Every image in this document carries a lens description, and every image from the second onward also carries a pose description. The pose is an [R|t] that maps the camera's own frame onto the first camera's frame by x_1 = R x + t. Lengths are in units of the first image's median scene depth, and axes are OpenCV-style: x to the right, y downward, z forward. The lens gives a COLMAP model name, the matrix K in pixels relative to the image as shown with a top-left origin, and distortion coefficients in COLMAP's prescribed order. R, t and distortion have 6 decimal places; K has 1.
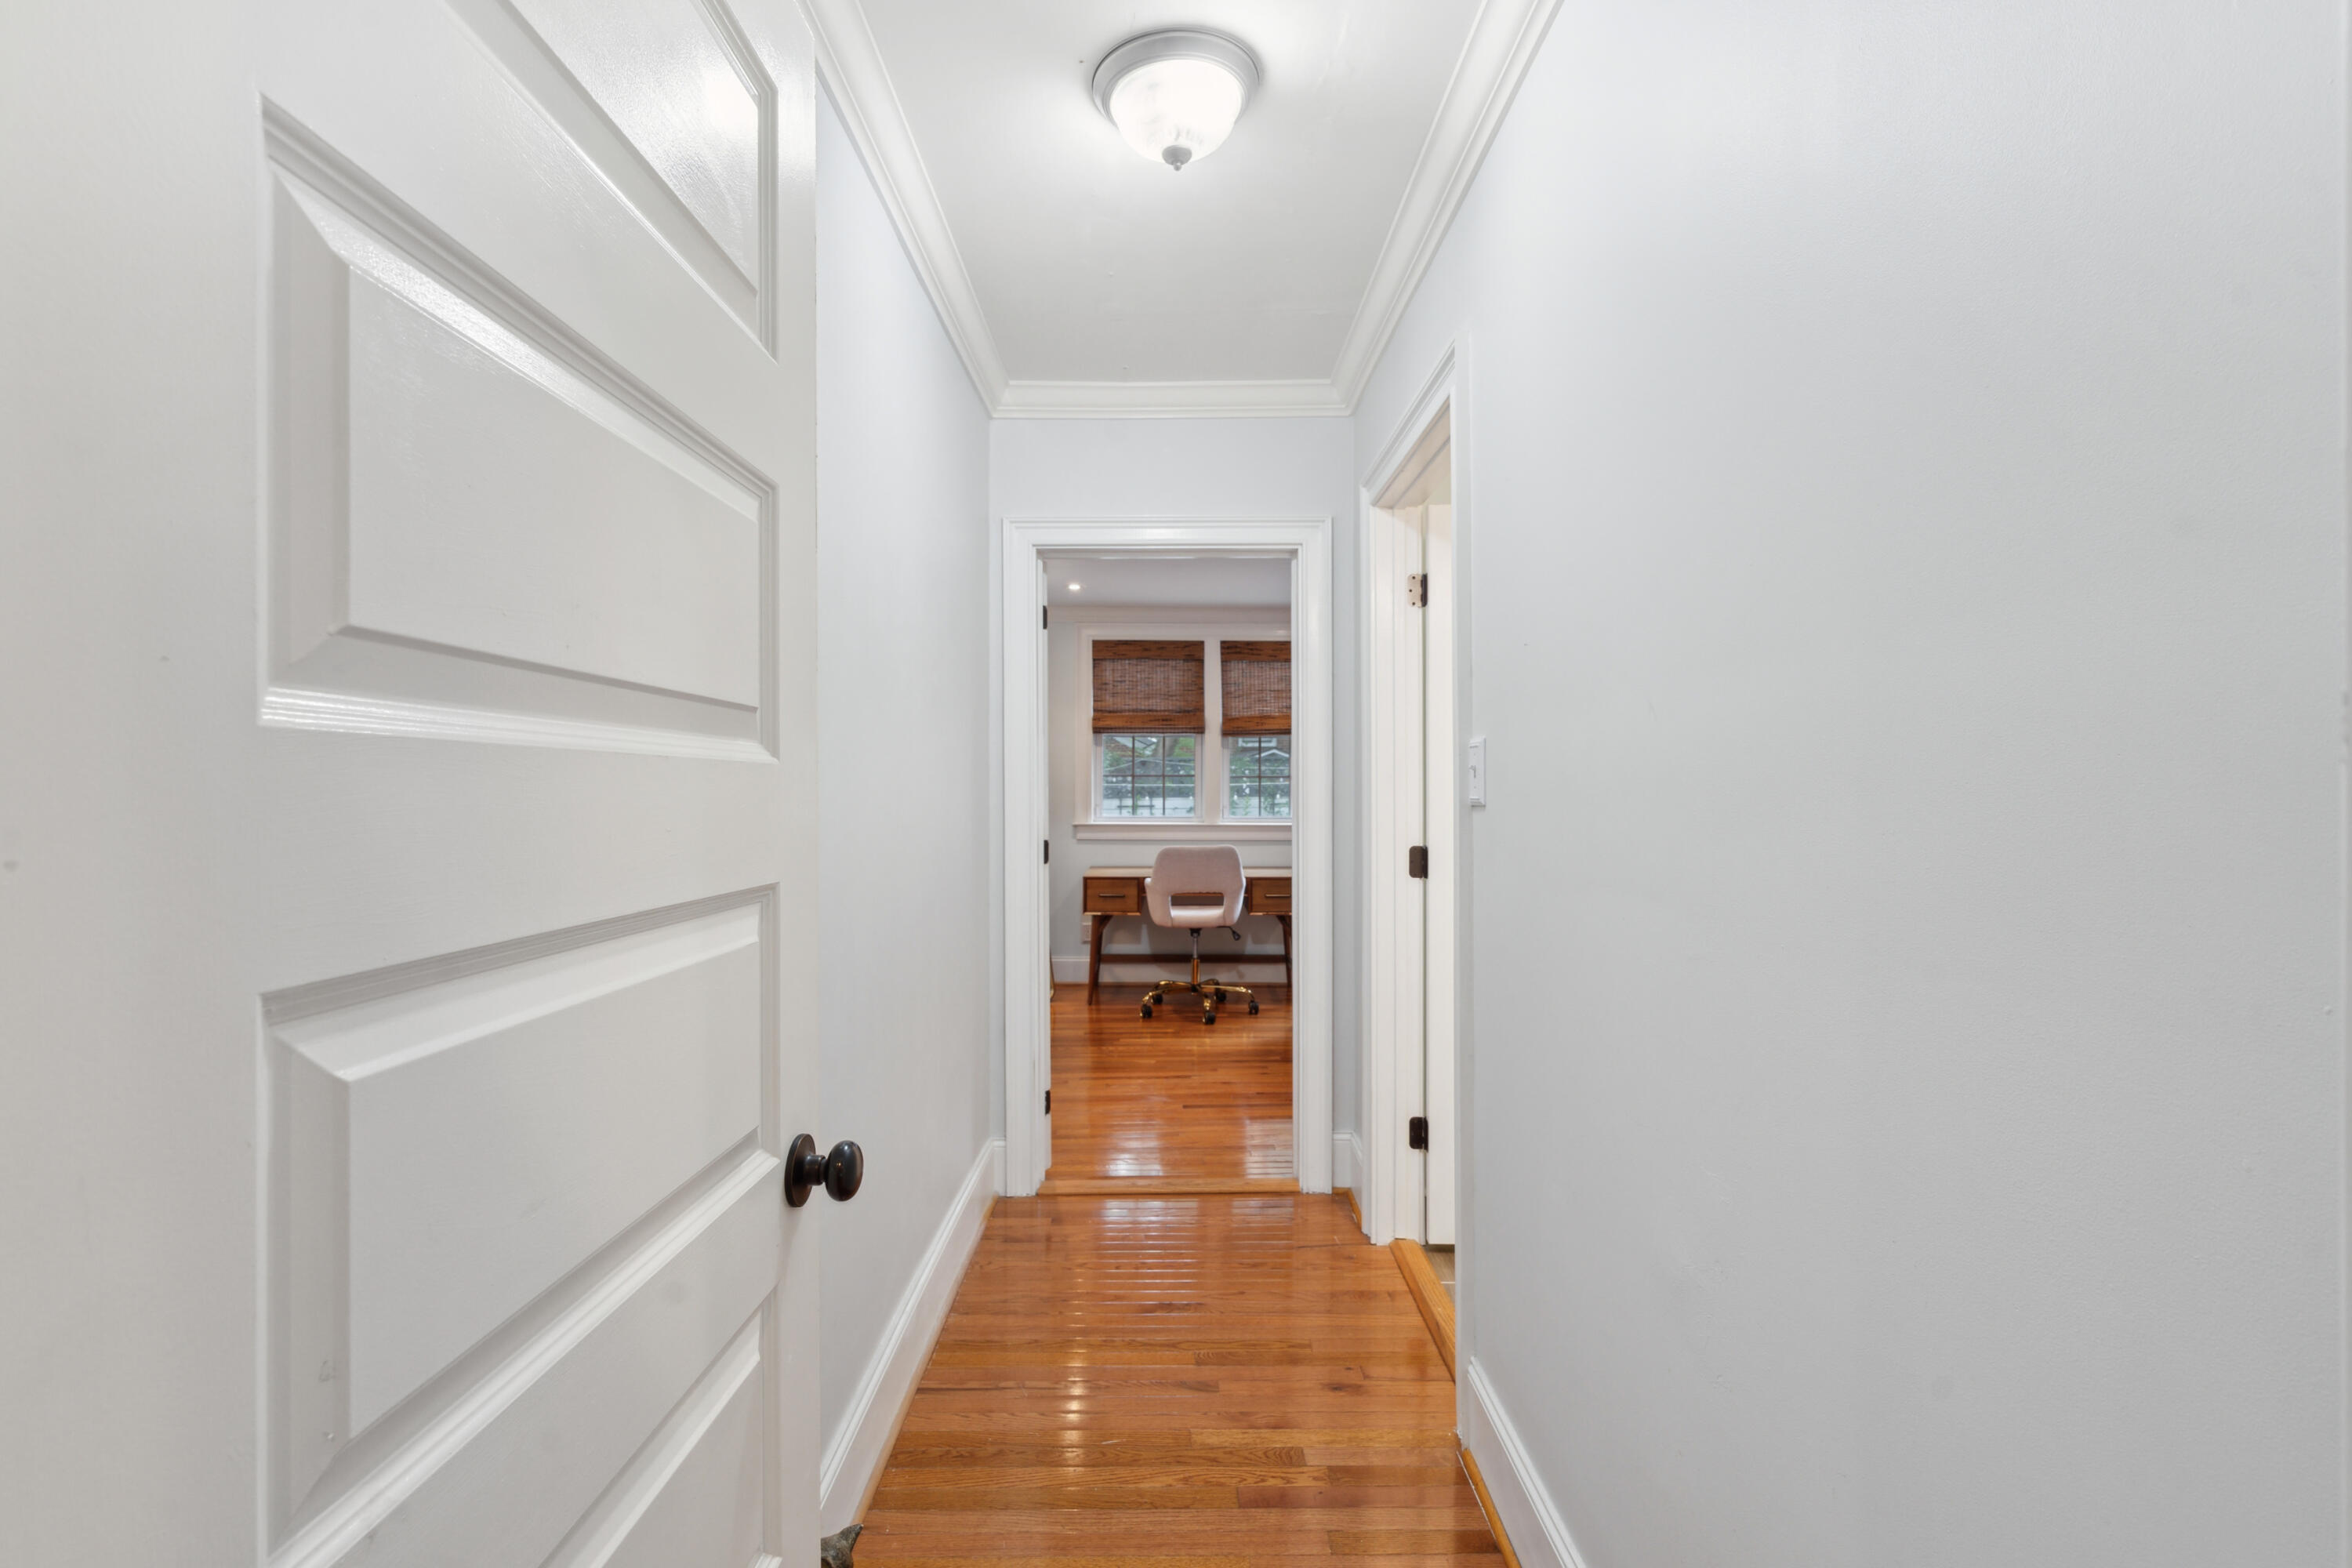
lens RADIAL K [[1080.1, 0, 1176.3], [0, 1080.1, 788.4], [0, 0, 1]] dist [-0.010610, 0.002365]
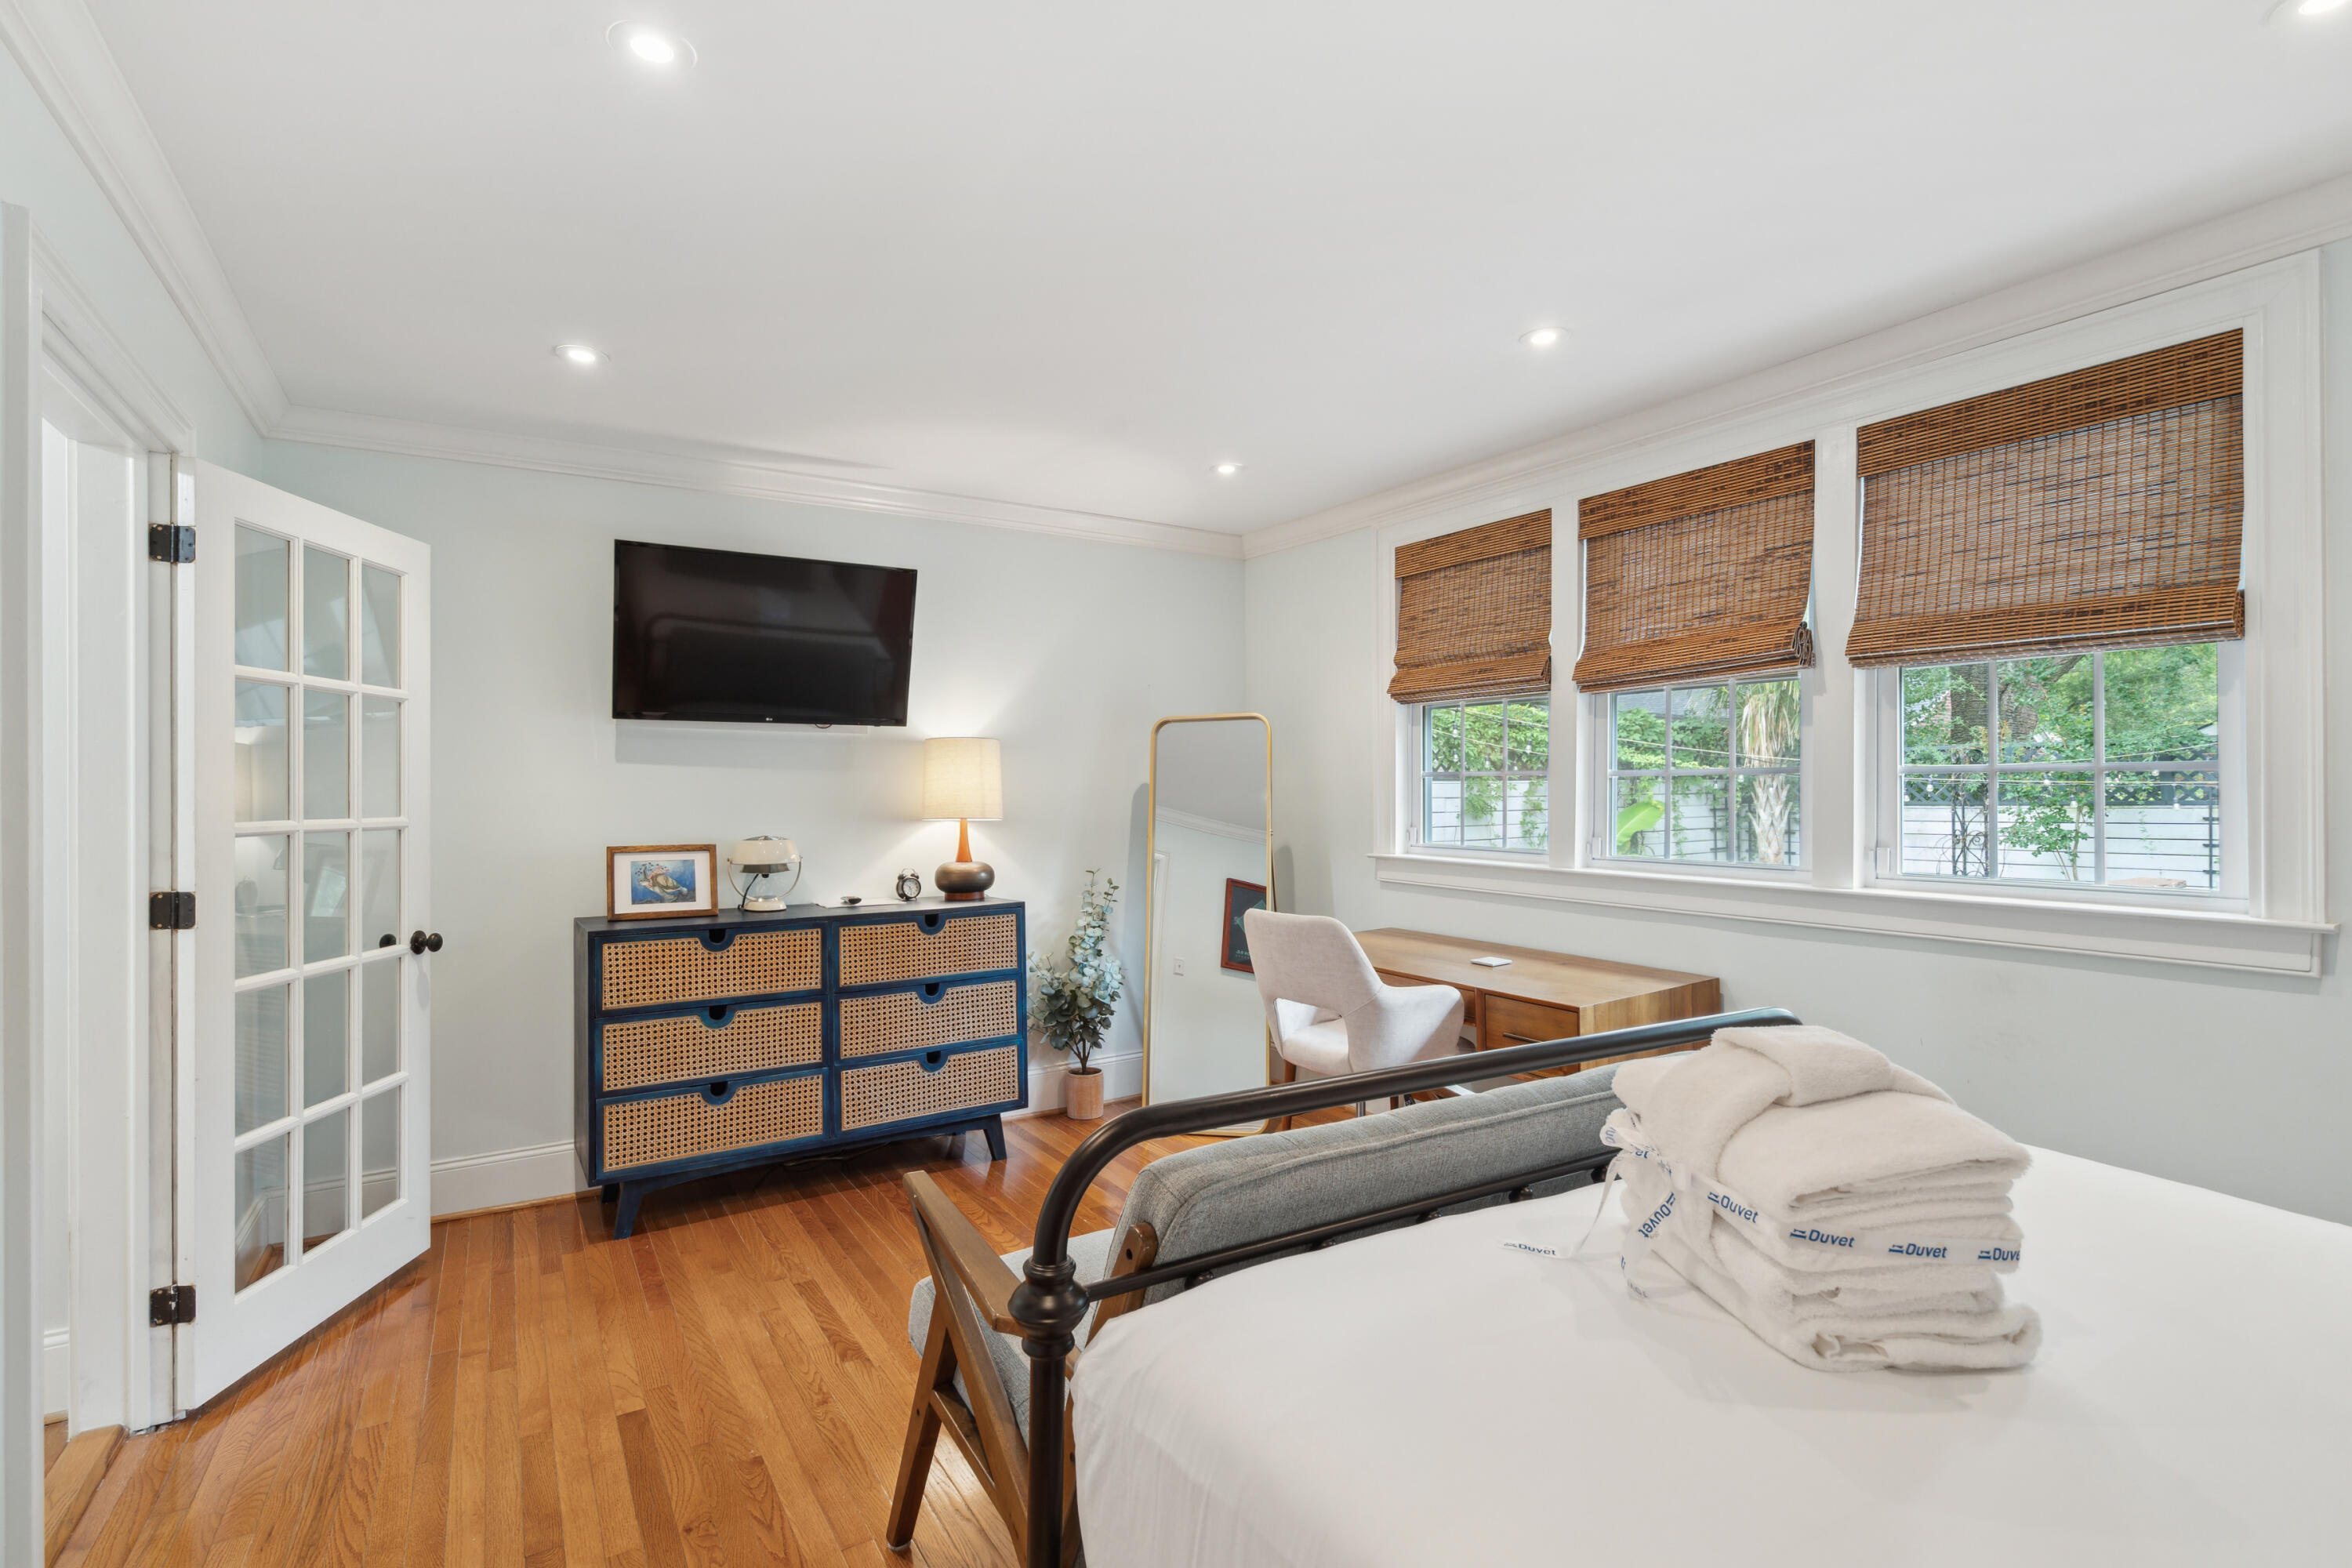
lens RADIAL K [[1080.1, 0, 1175.2], [0, 1080.1, 784.3], [0, 0, 1]] dist [-0.010610, 0.002365]
pose [[0.528965, -0.002205, -0.848641, 0.361425], [-0.002508, 0.999988, -0.004162, -0.004199], [0.848640, 0.004330, 0.528953, 0.583084]]
